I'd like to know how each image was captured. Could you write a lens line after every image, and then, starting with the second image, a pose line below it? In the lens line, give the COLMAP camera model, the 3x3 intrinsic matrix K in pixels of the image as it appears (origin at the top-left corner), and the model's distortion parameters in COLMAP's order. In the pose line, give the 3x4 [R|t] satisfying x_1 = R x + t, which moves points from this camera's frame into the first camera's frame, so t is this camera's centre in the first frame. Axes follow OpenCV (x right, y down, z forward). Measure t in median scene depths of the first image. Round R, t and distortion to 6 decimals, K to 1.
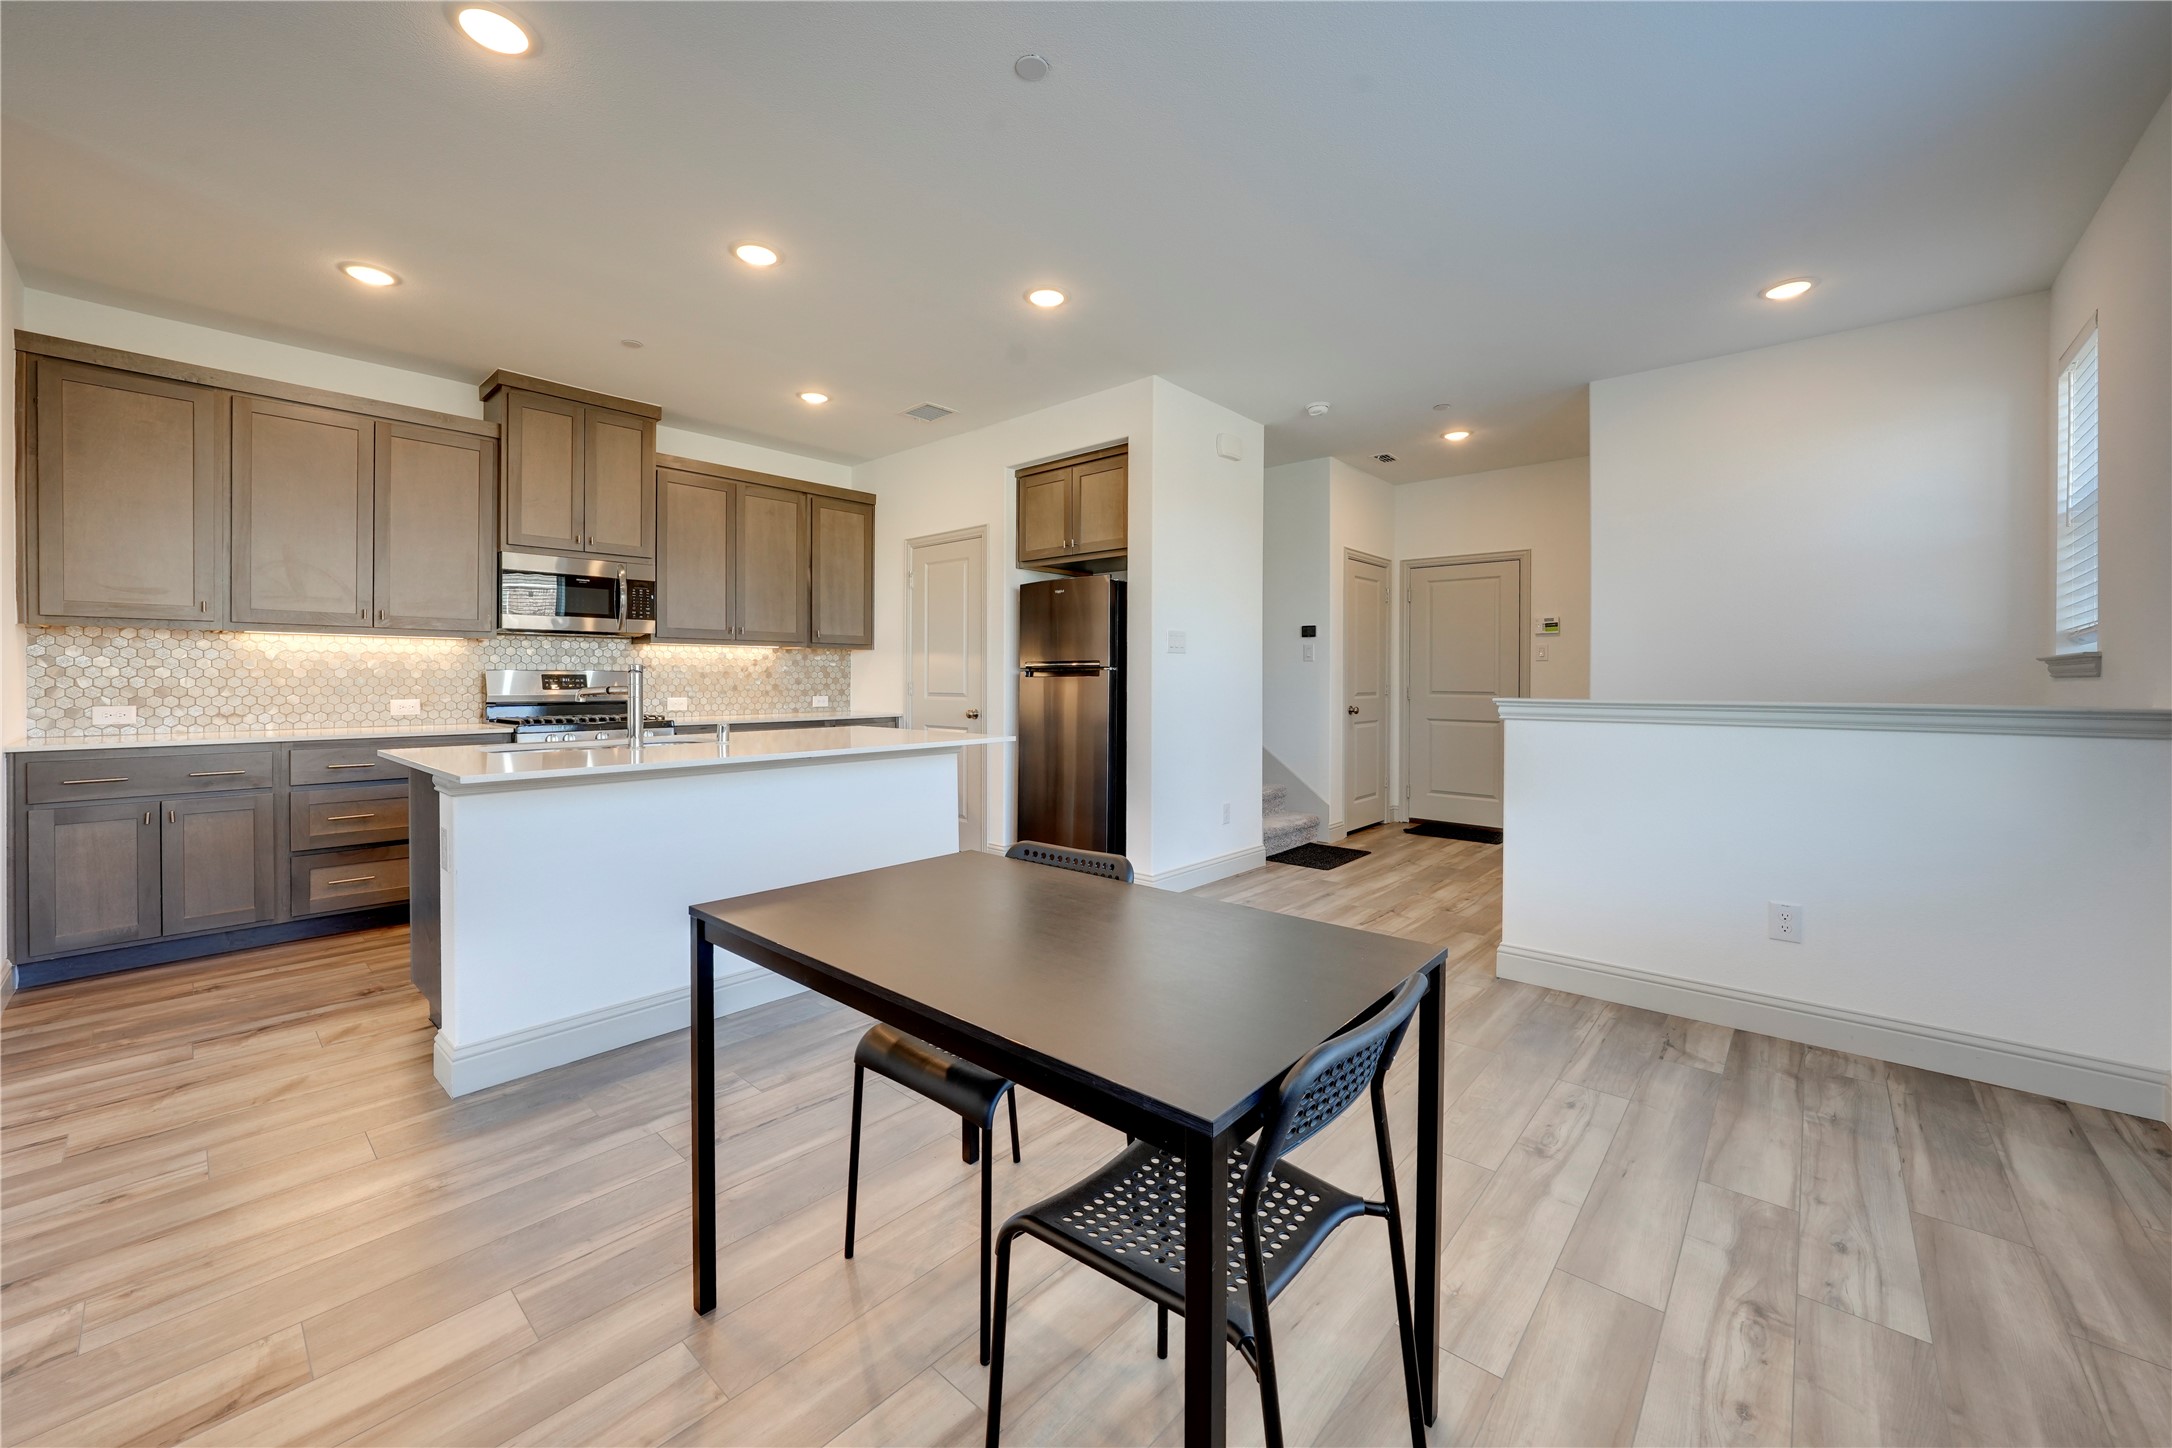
lens RADIAL K [[835.0, 0, 1091.6], [0, 835.0, 689.7], [0, 0, 1]] dist [-0.016346, 0.006169]
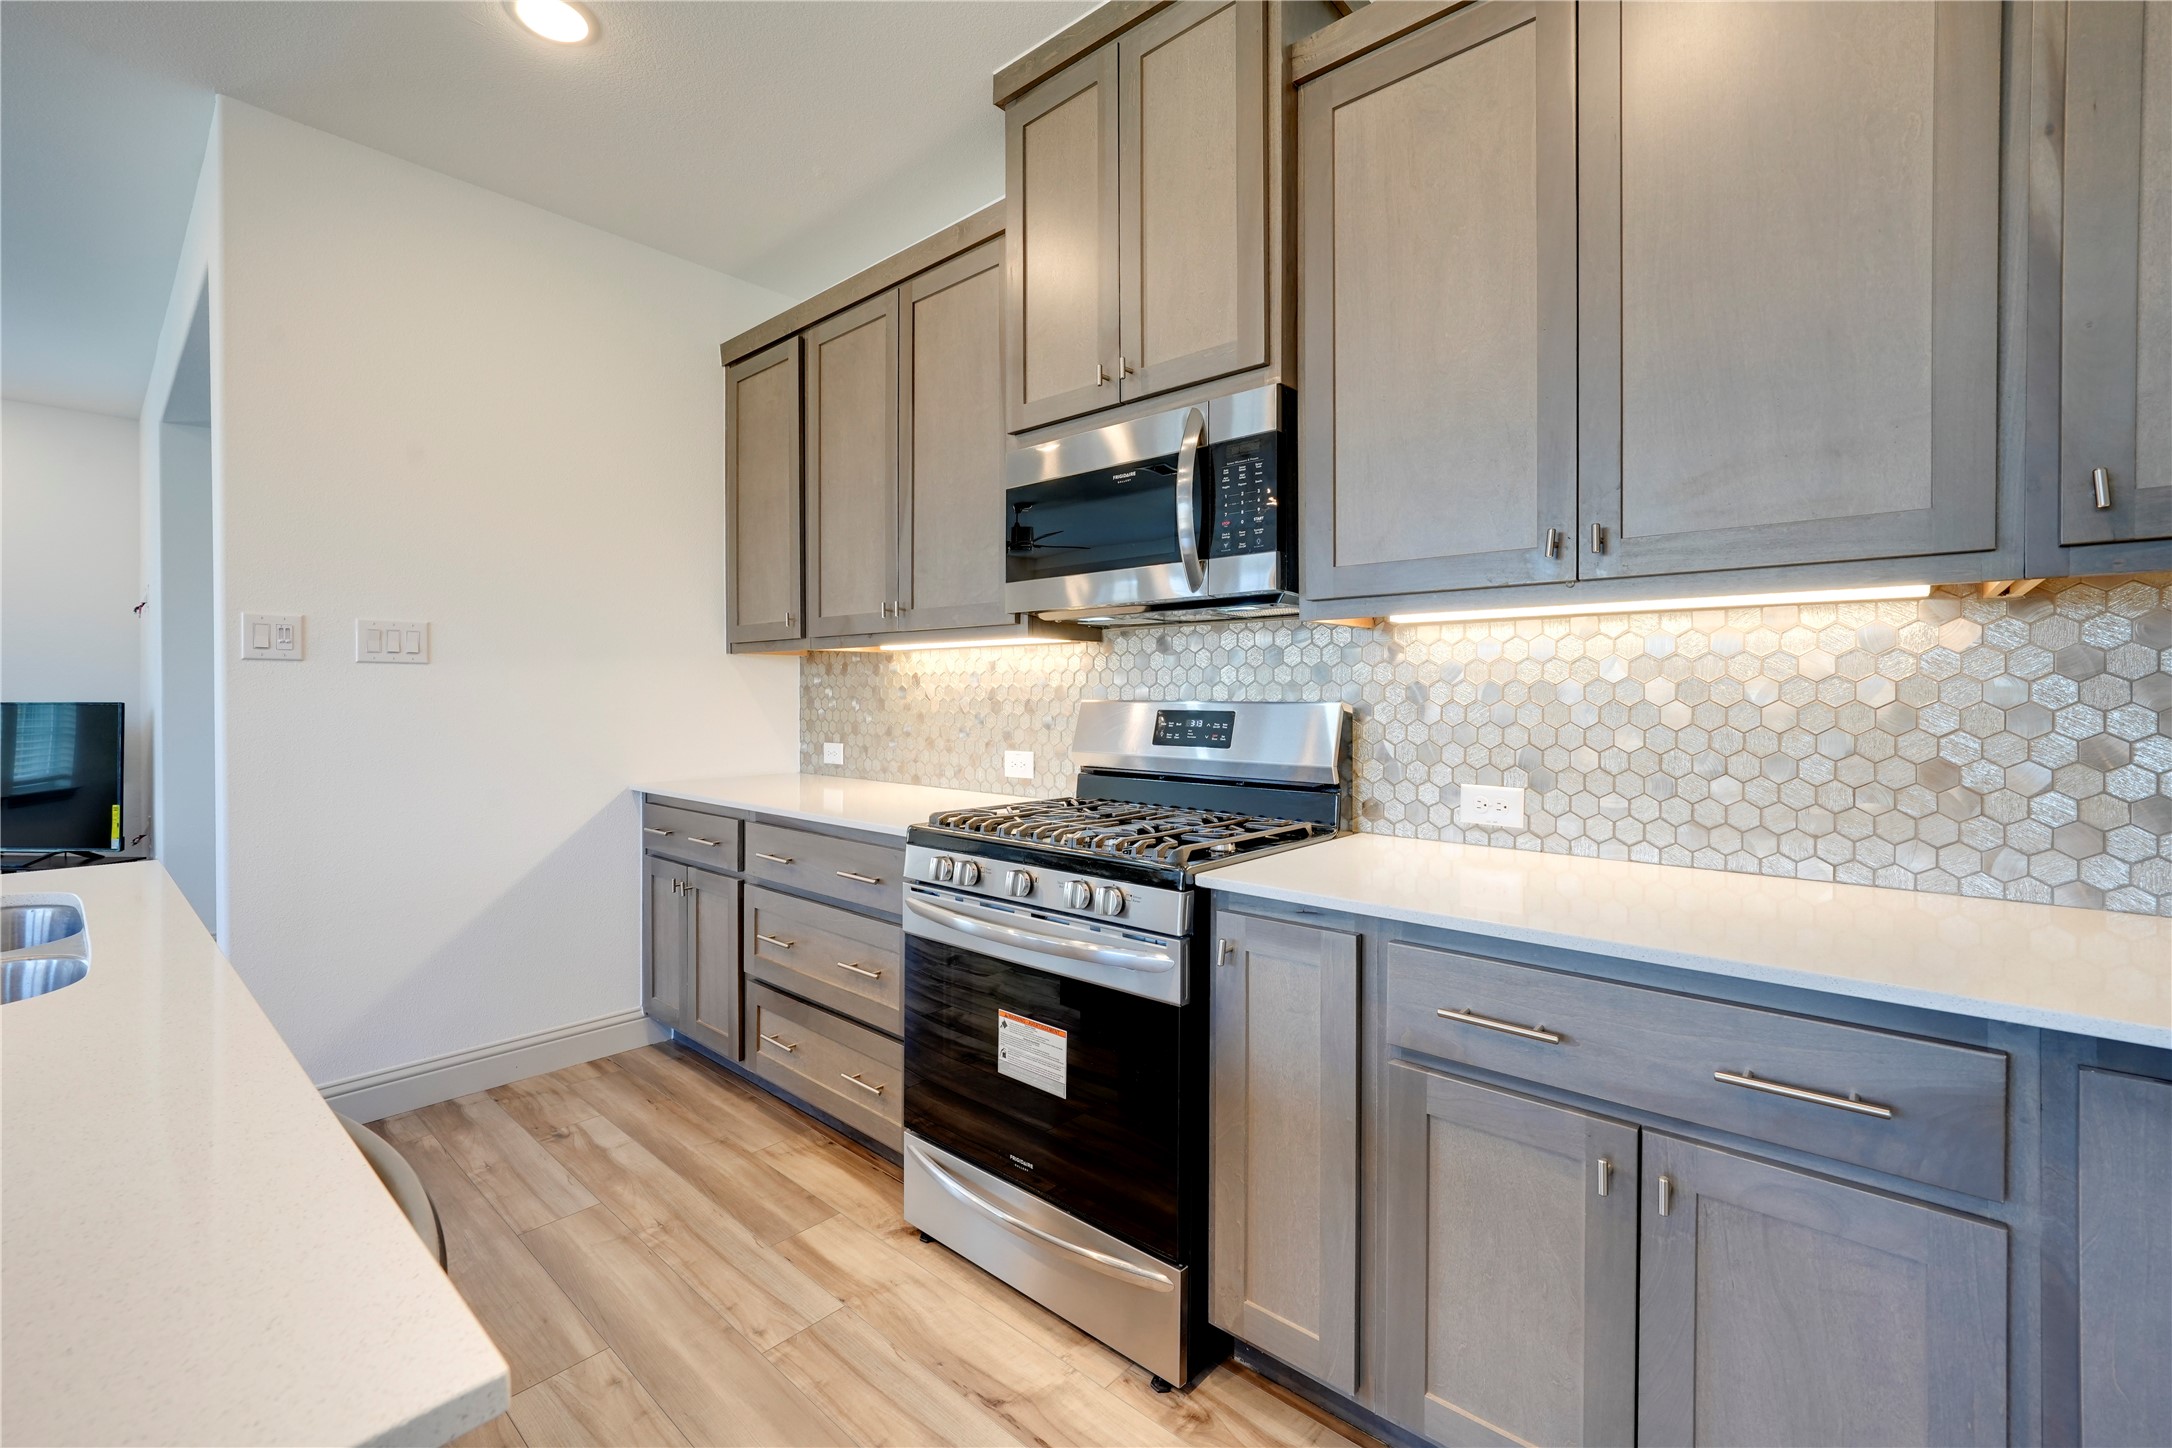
lens RADIAL K [[932.6, 0, 1082.4], [0, 932.6, 687.3], [0, 0, 1]] dist [-0.010409, 0.006126]
pose [[-0.019872, -0.001810, -0.999801, -0.172144], [-0.009490, 0.999954, -0.001621, -0.032383], [0.999757, 0.009456, -0.019889, 1.050337]]
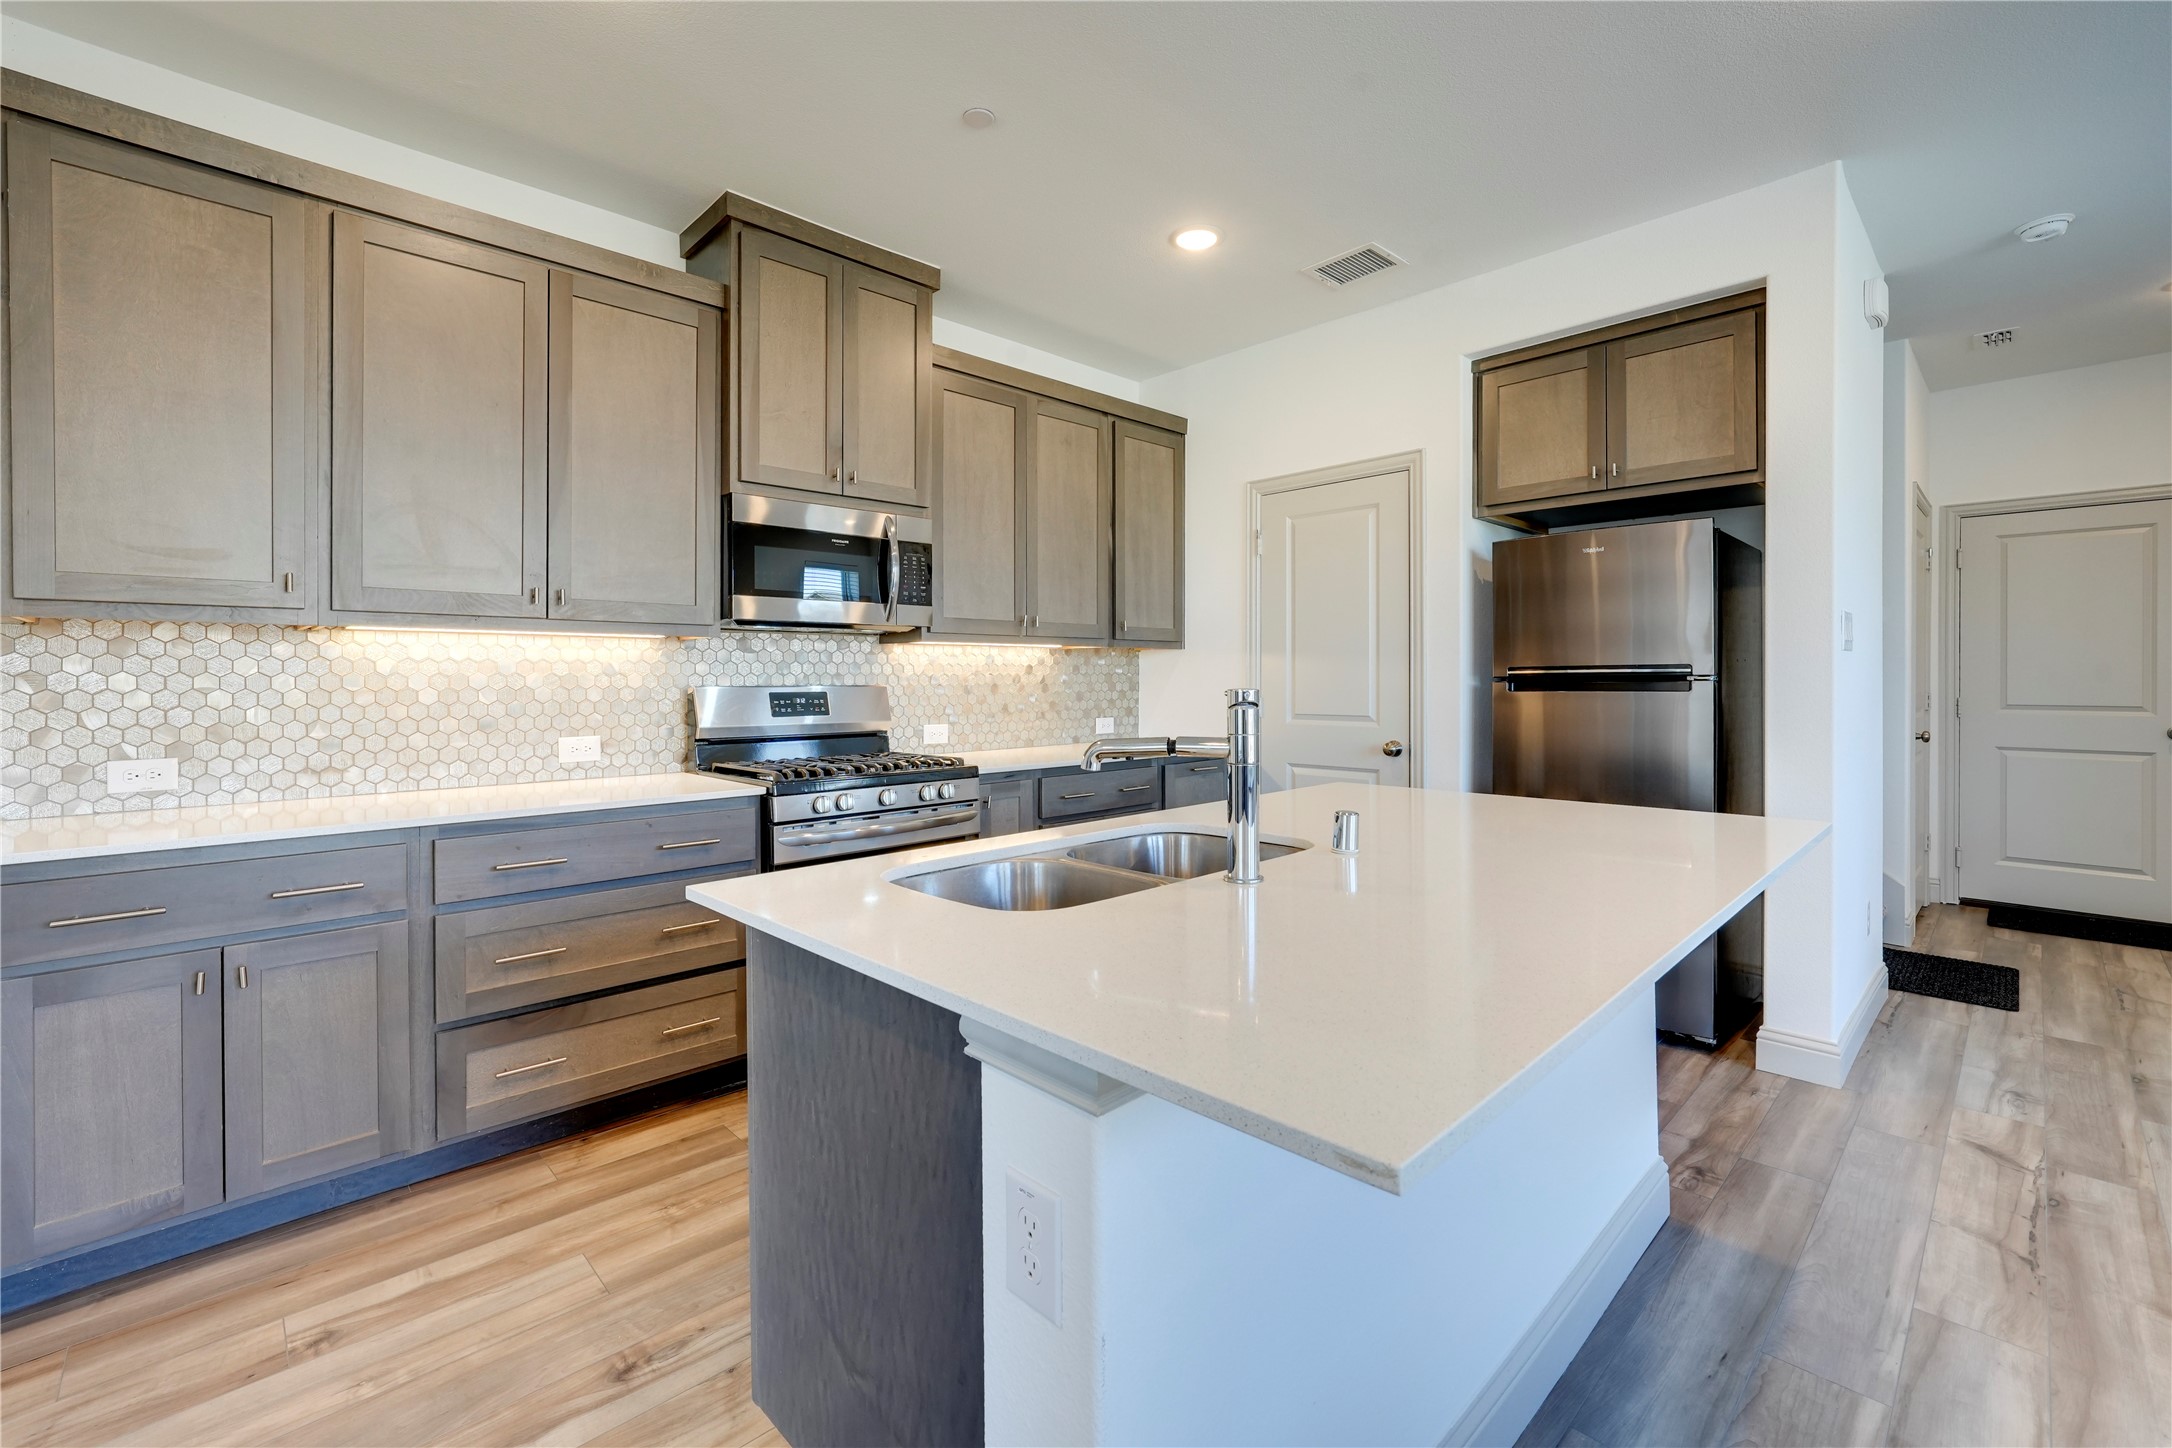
lens RADIAL K [[932.6, 0, 1082.4], [0, 932.6, 687.3], [0, 0, 1]] dist [-0.010409, 0.006126]
pose [[0.996695, -0.005557, -0.081044, -0.399025], [0.005202, 0.999976, -0.004583, -0.019756], [0.081068, 0.004147, 0.996700, 0.340407]]
